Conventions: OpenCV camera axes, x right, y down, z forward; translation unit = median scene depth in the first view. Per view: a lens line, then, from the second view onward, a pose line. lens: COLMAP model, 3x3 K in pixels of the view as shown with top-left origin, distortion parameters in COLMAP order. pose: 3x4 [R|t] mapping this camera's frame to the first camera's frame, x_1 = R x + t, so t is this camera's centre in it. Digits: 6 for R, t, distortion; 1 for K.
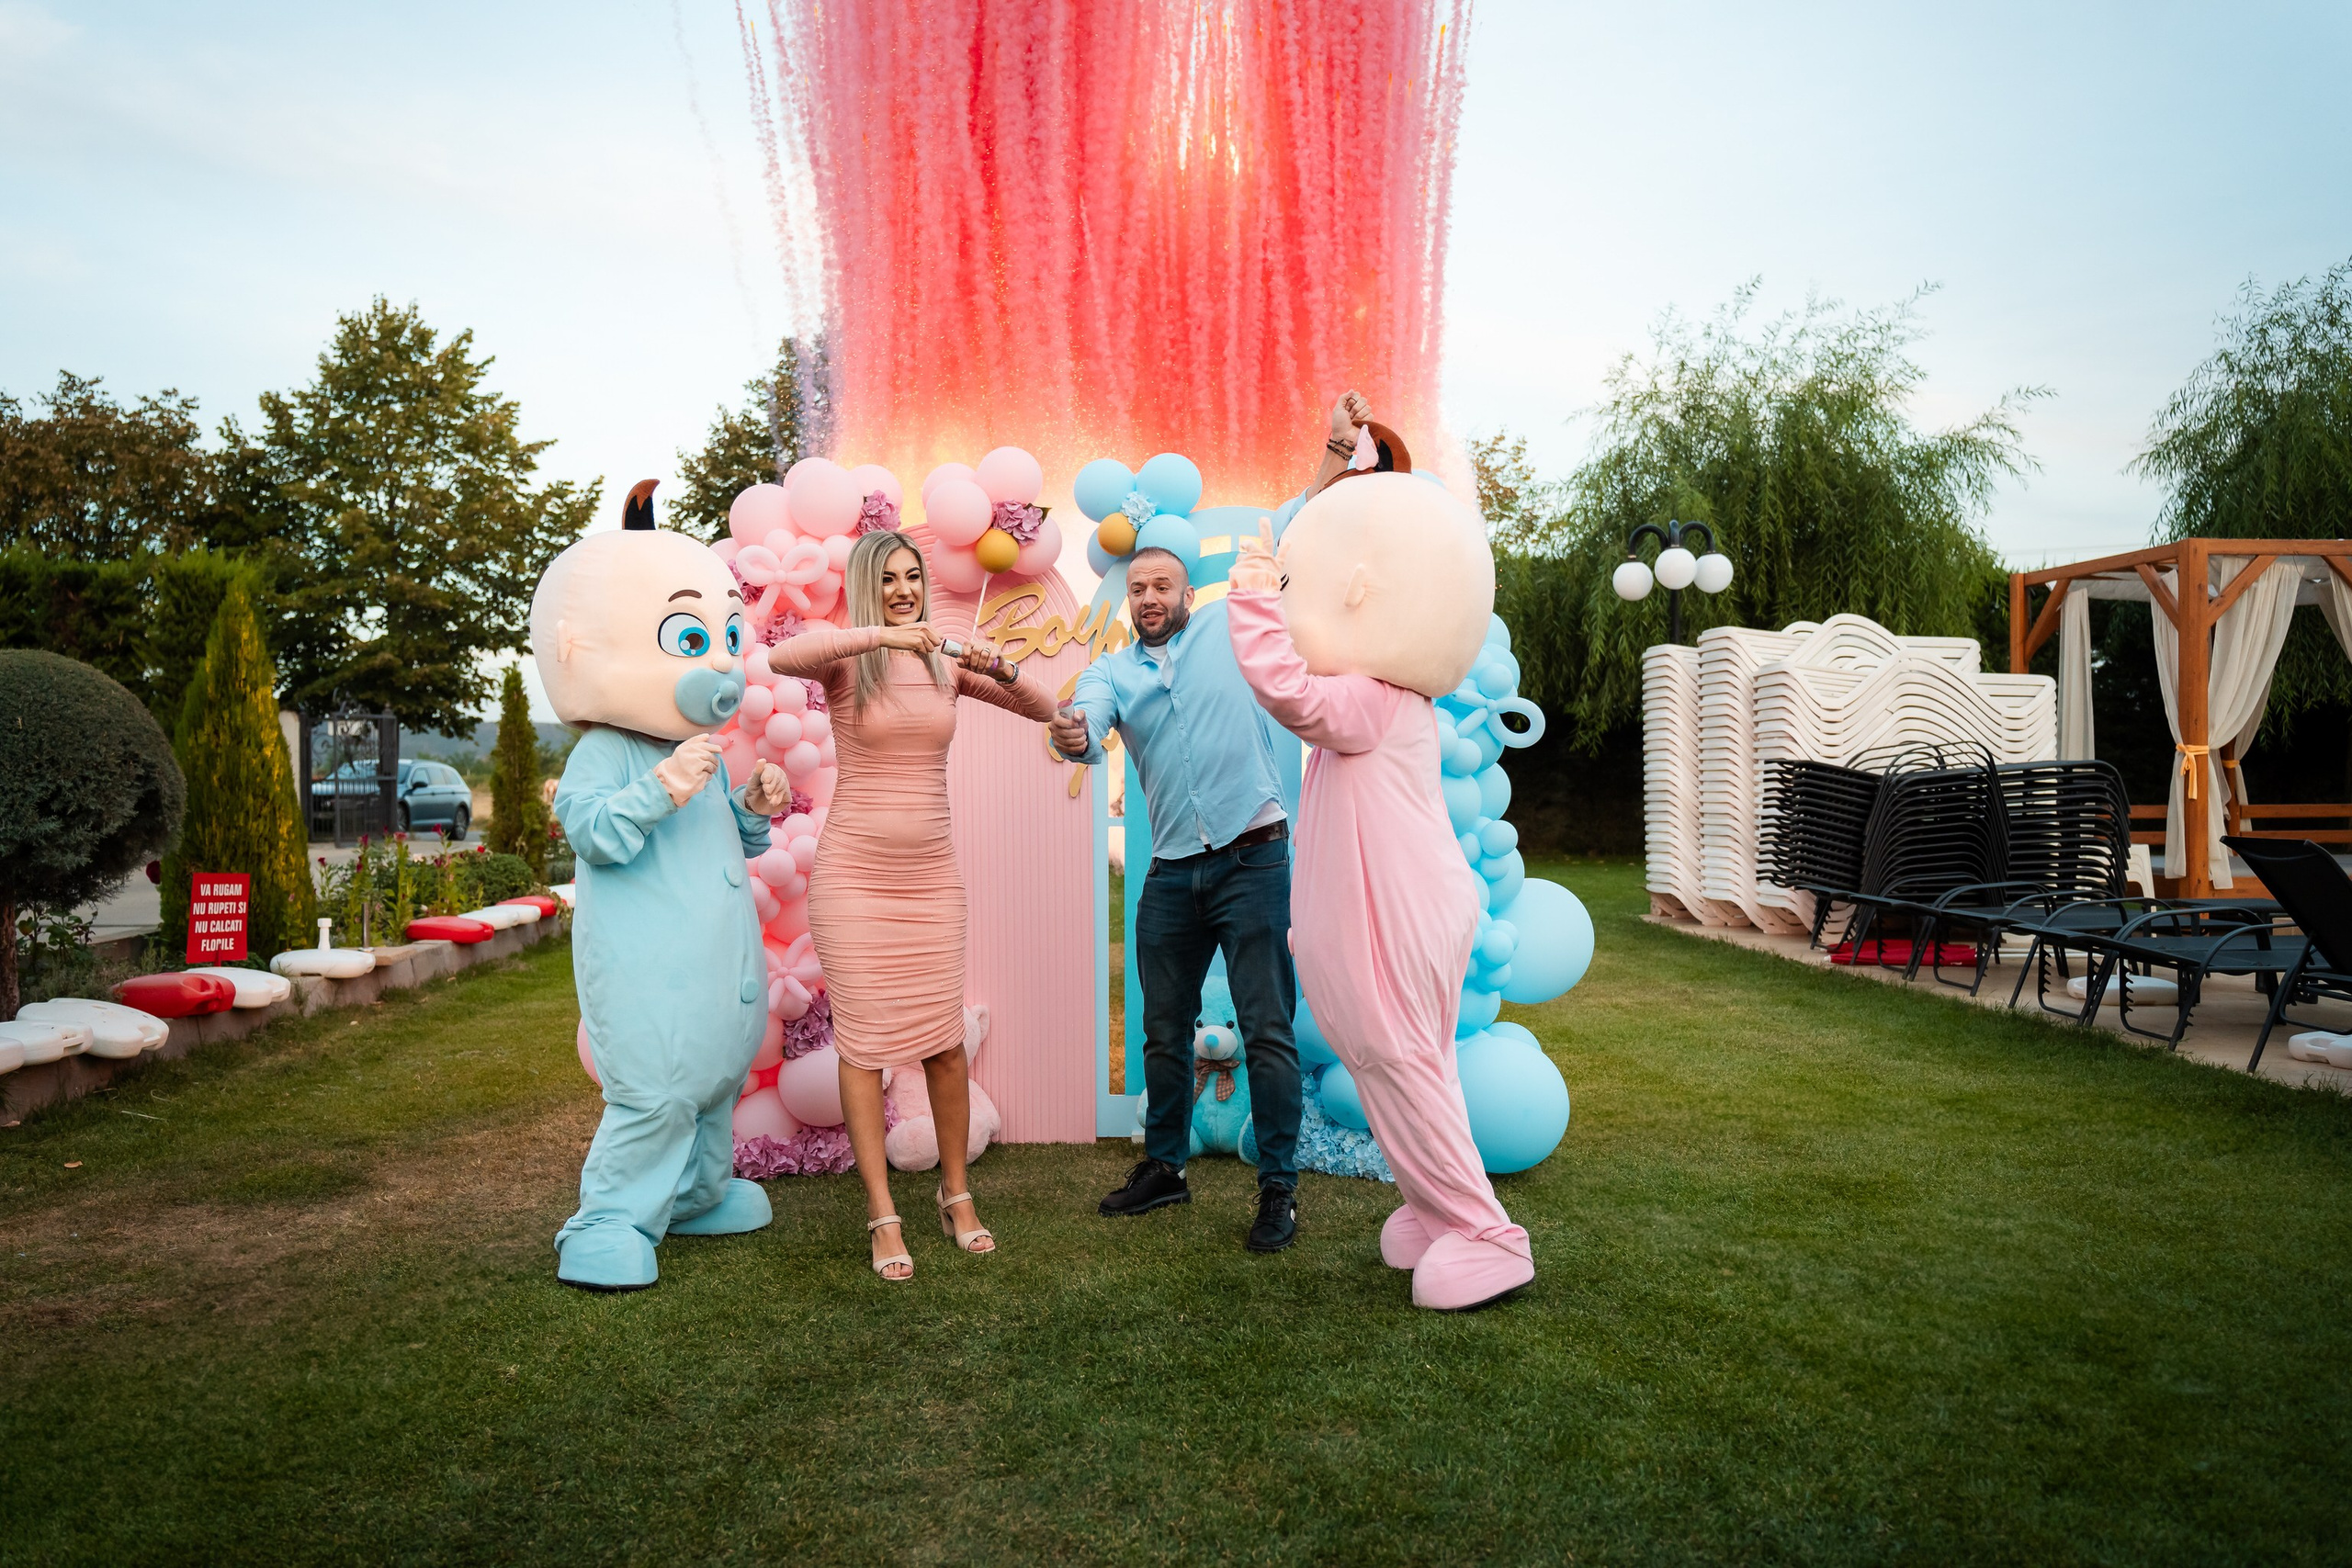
lens RADIAL K [[1865.2, 0, 1170.7], [0, 1865.2, 777.8], [0, 0, 1]] dist [-0.002496, -0.003447]
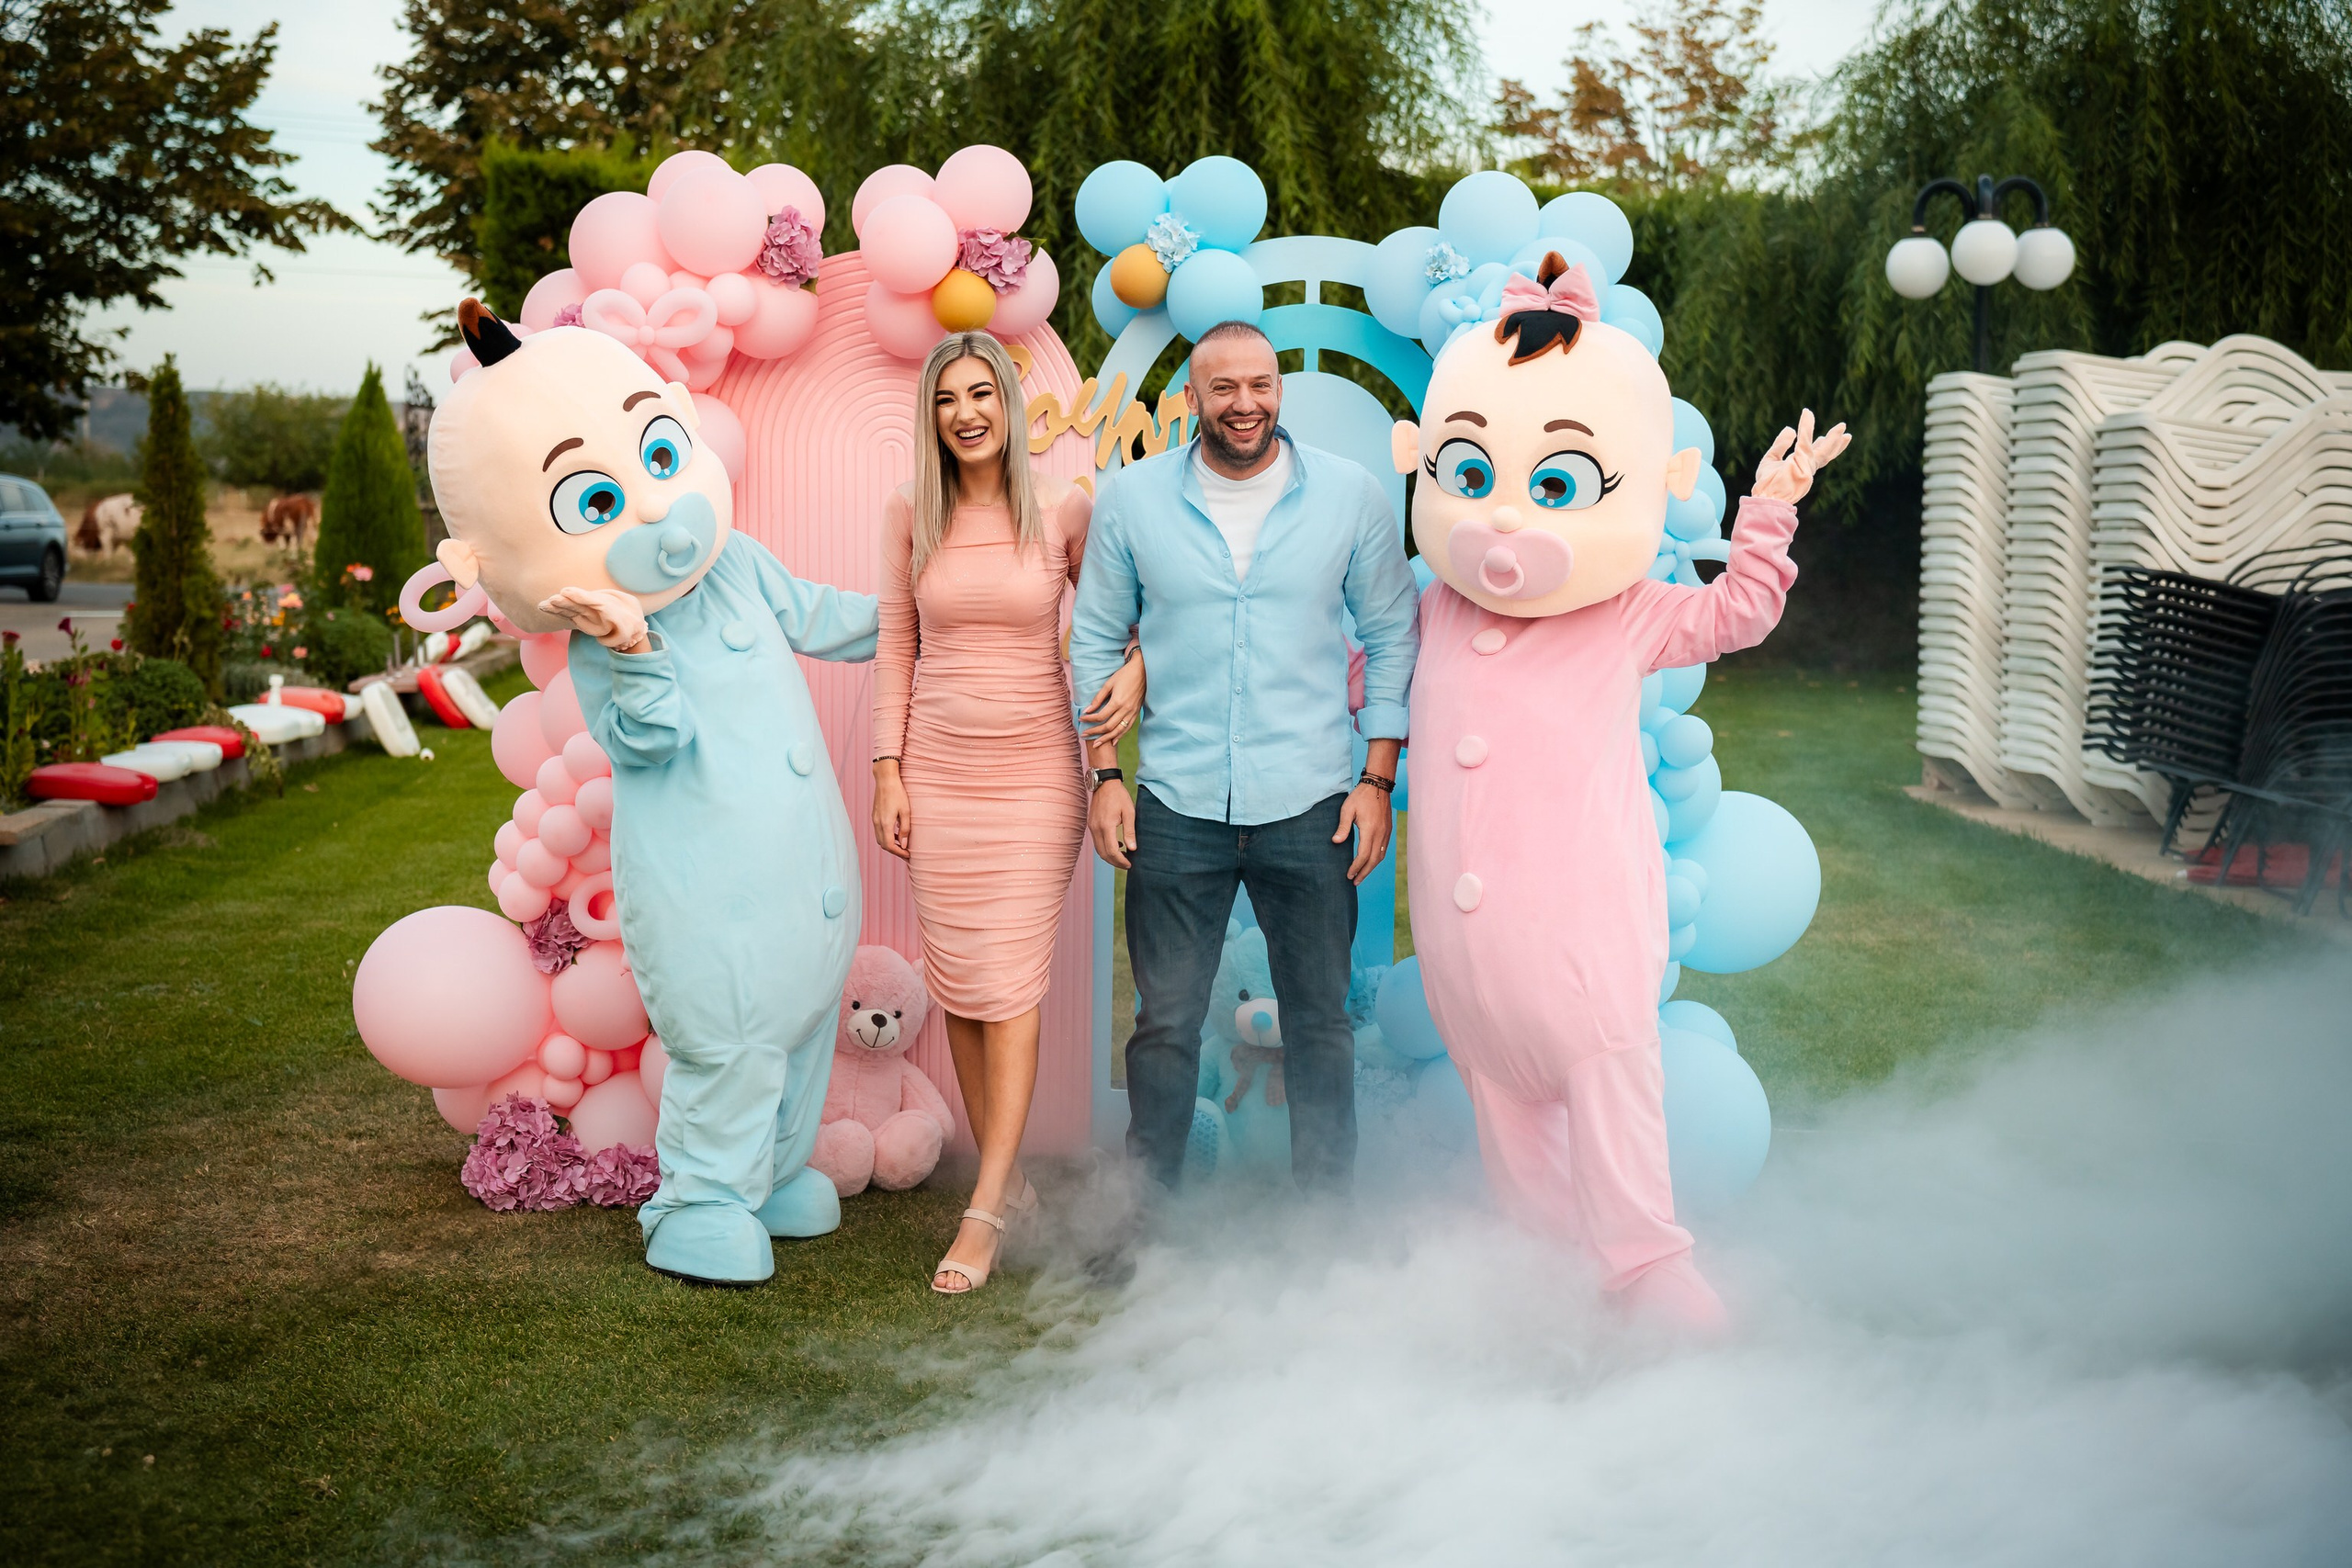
lens RADIAL K [[3008.4, 0, 1168.2], [0, 3008.4, 778.3], [0, 0, 1]] dist [0.005332, -0.022376]
pose [[0.999771, 0.021393, 0.001088, -0.006427], [-0.021401, 0.995452, 0.092834, -0.020764], [0.000903, -0.092836, 0.995681, -0.043291]]
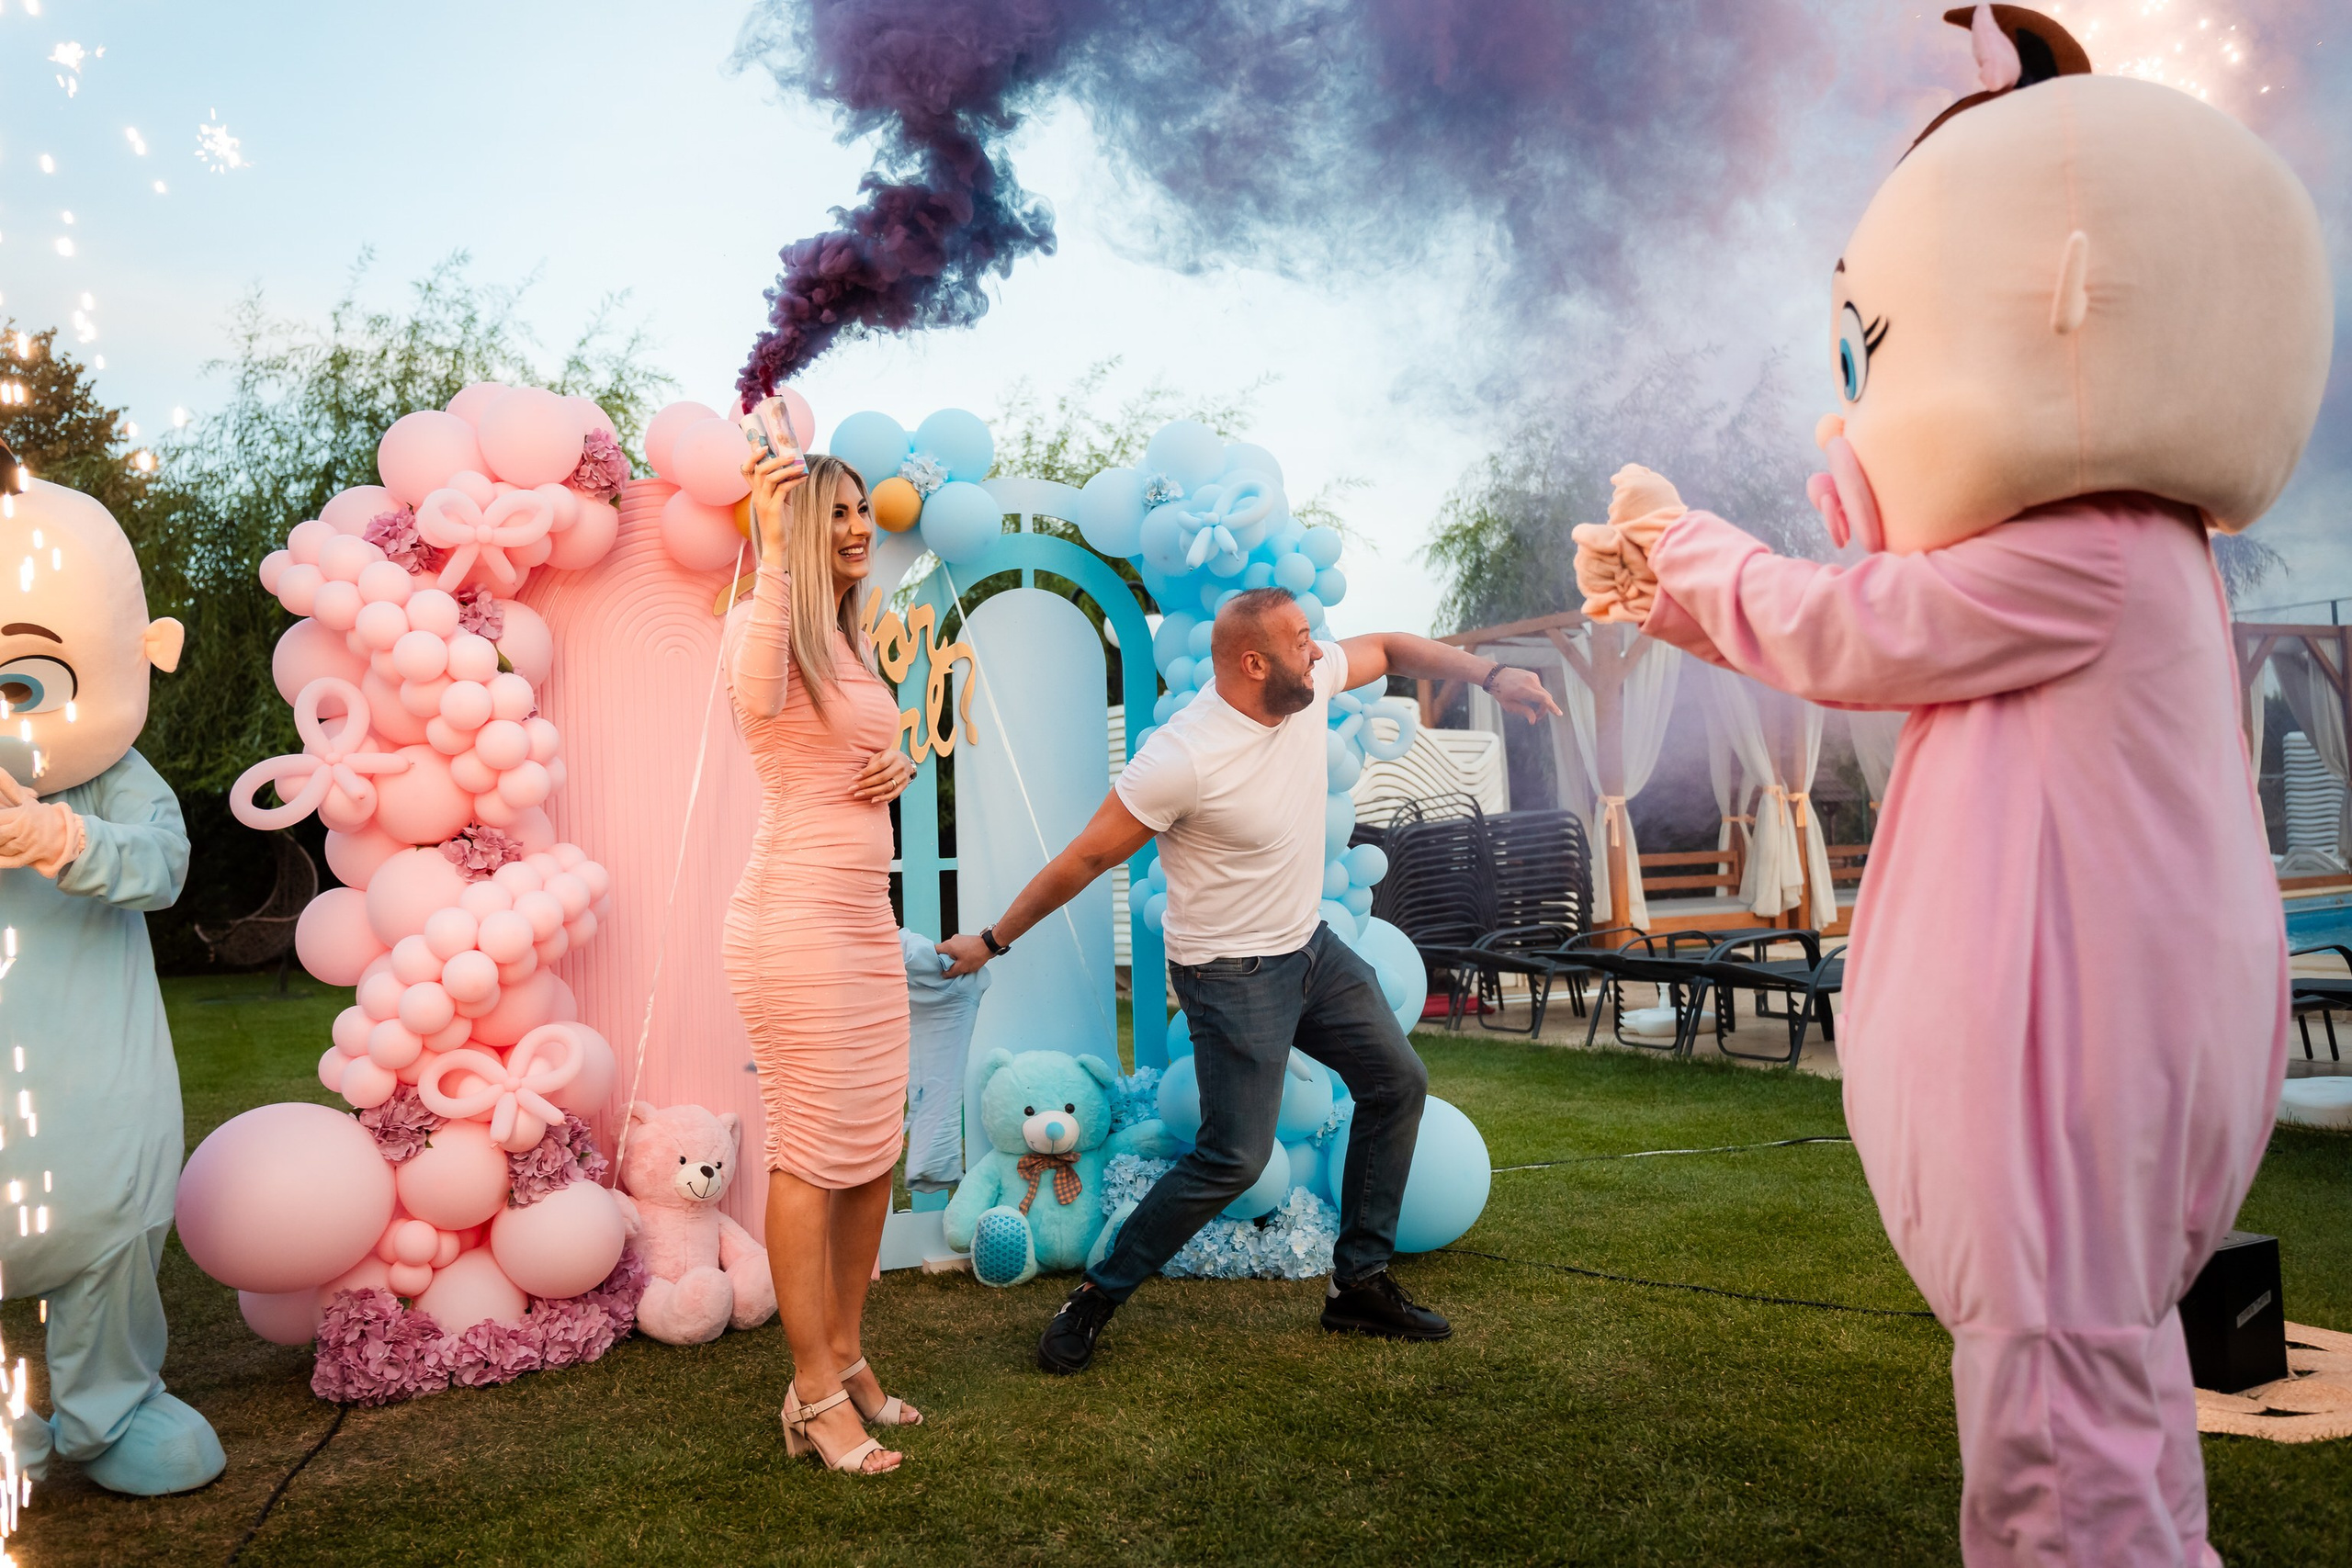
lens RADIAL K [[1911.1, 0, 1176.1], [0, 1911.1, 769.4], [0, 0, 1]] dist [0.003105, 0.001638]
pose [[0.911651, -0.011067, 0.410816, -0.105230], [0.035307, 0.998050, -0.051465, 0.011898], [-0.409446, 0.061423, 0.910264, 0.086628]]
